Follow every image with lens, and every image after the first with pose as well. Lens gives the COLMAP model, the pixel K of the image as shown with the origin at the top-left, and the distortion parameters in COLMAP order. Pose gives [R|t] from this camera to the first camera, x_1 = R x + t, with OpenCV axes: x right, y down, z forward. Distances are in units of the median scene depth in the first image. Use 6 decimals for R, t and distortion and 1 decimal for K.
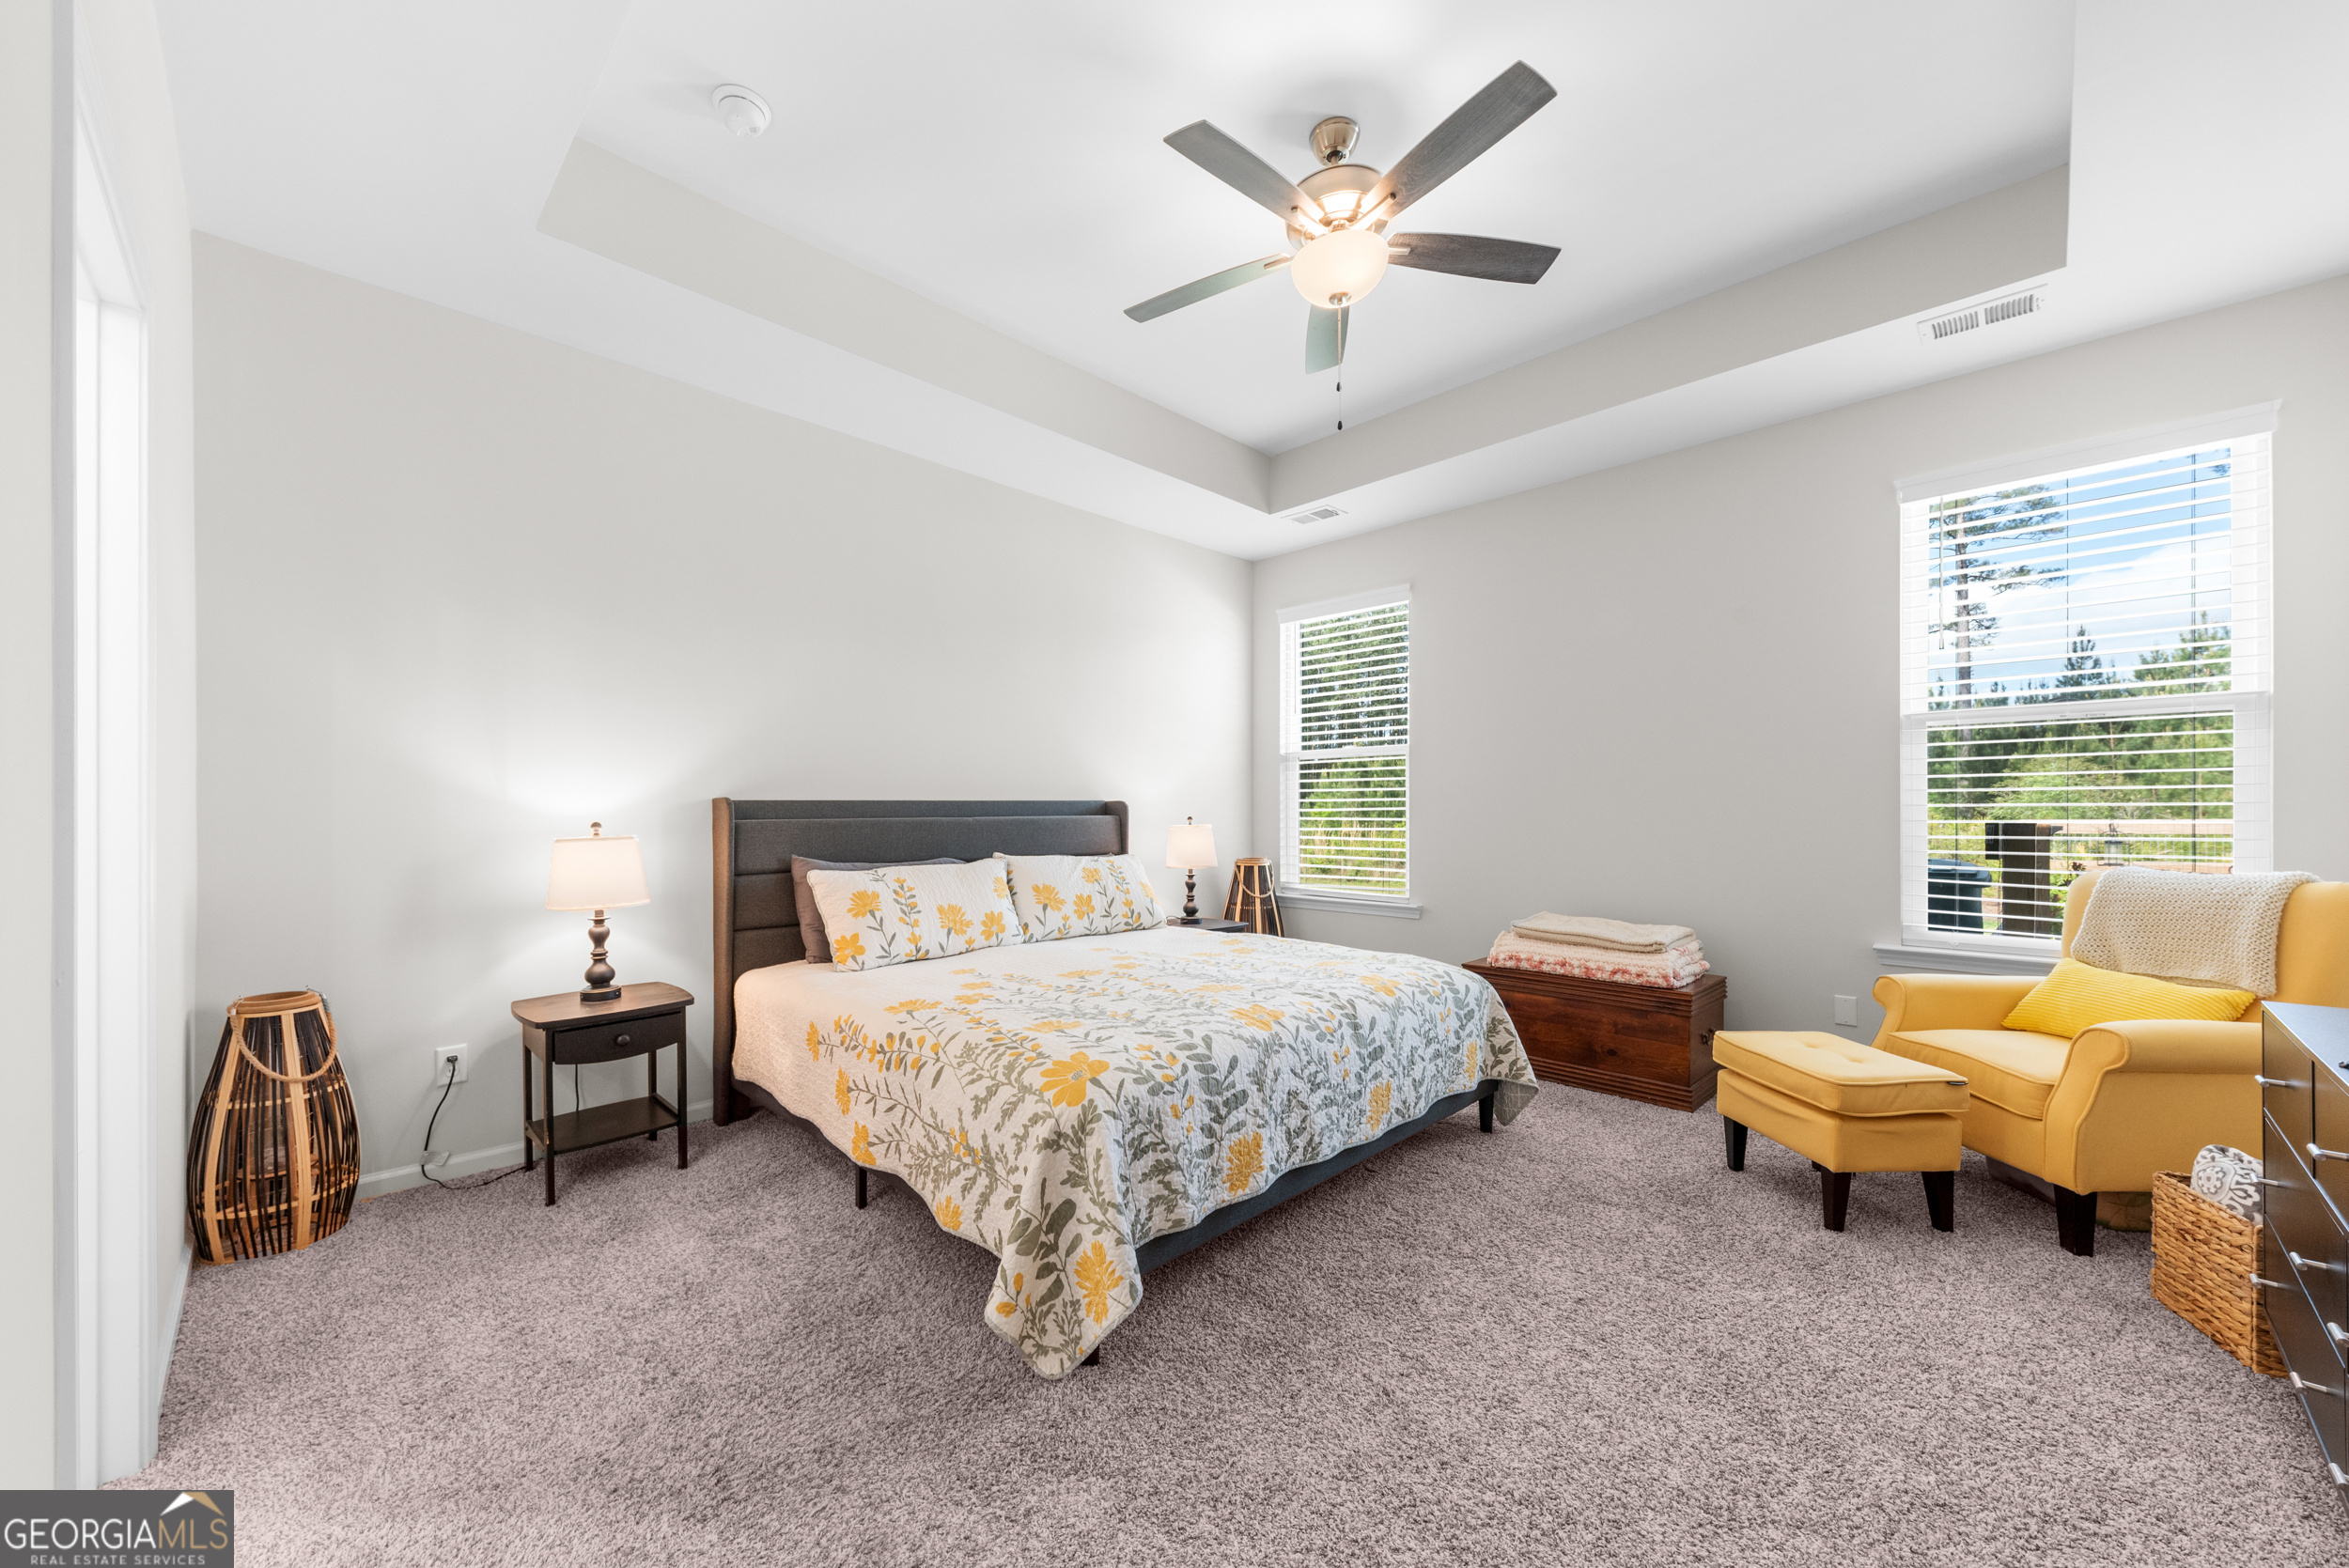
lens RADIAL K [[853.7, 0, 1148.4], [0, 853.7, 815.7], [0, 0, 1]] dist [0.007671, -0.006057]
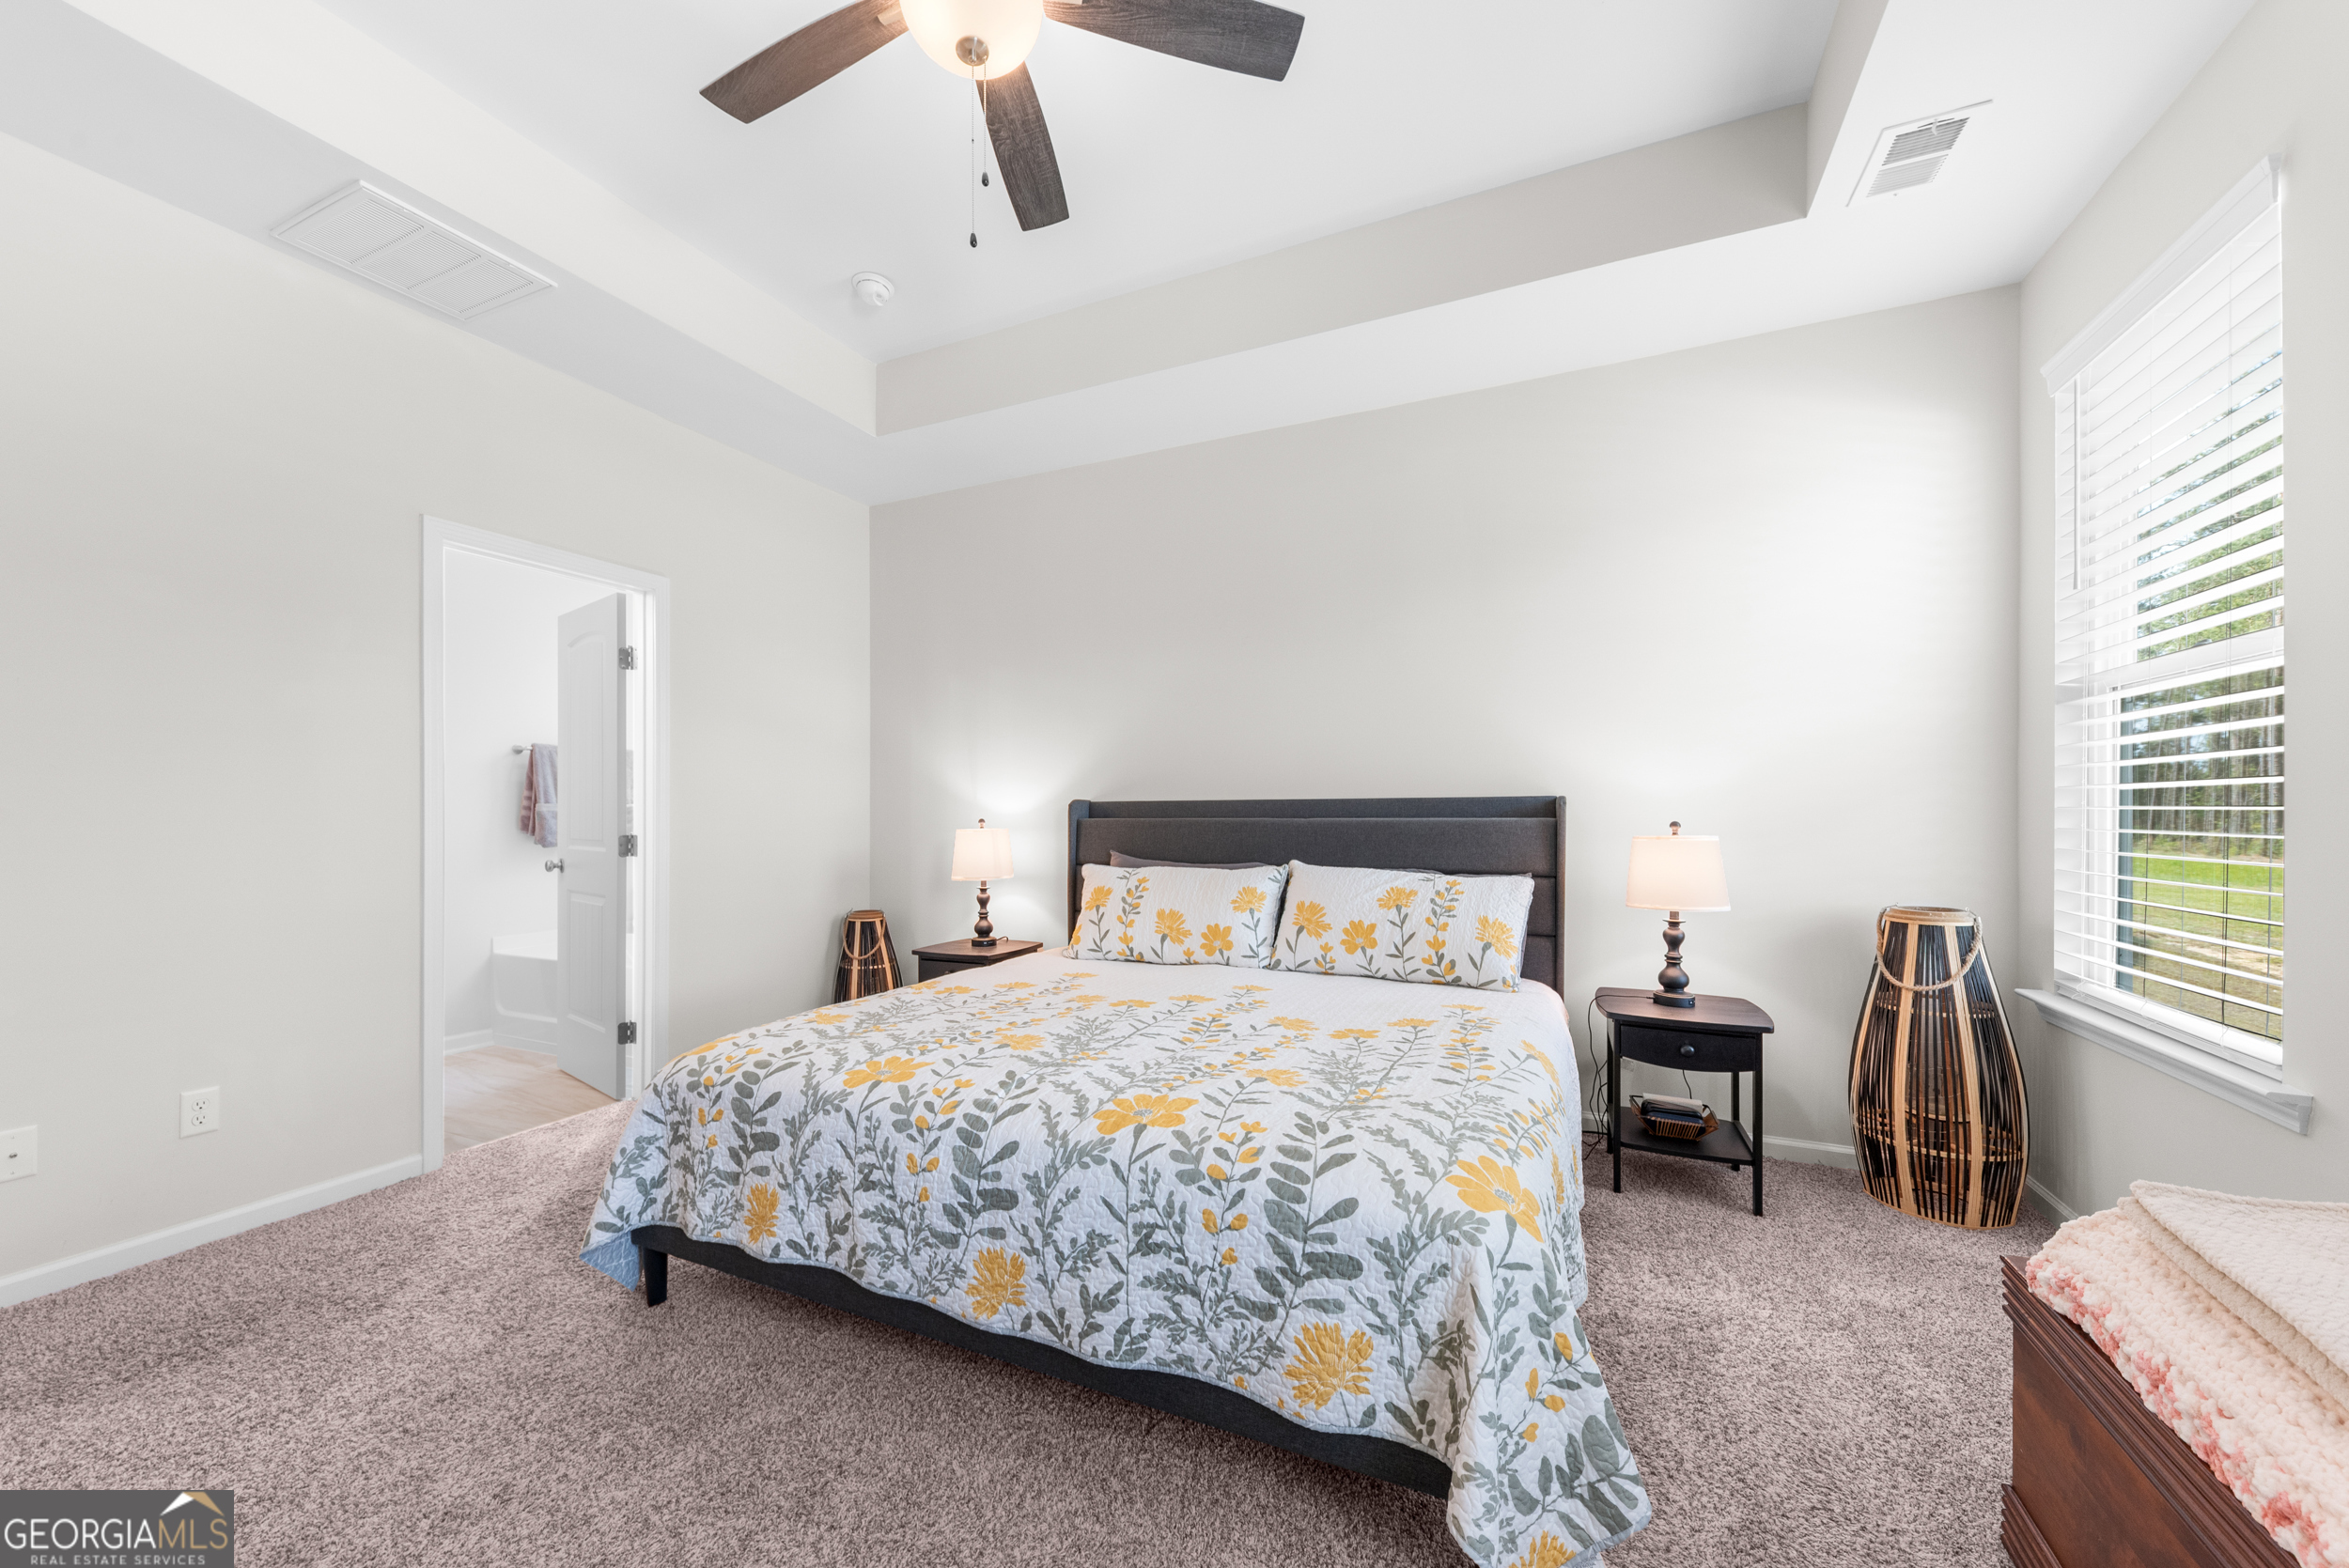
lens RADIAL K [[893.3, 0, 1163.8], [0, 893.3, 857.2], [0, 0, 1]] dist [0.025296, 0.000038]
pose [[0.346030, 0.046937, -0.937049, 0.682745], [-0.003108, 0.998800, 0.048883, 0.000499], [0.938218, -0.014003, 0.345760, 0.674209]]
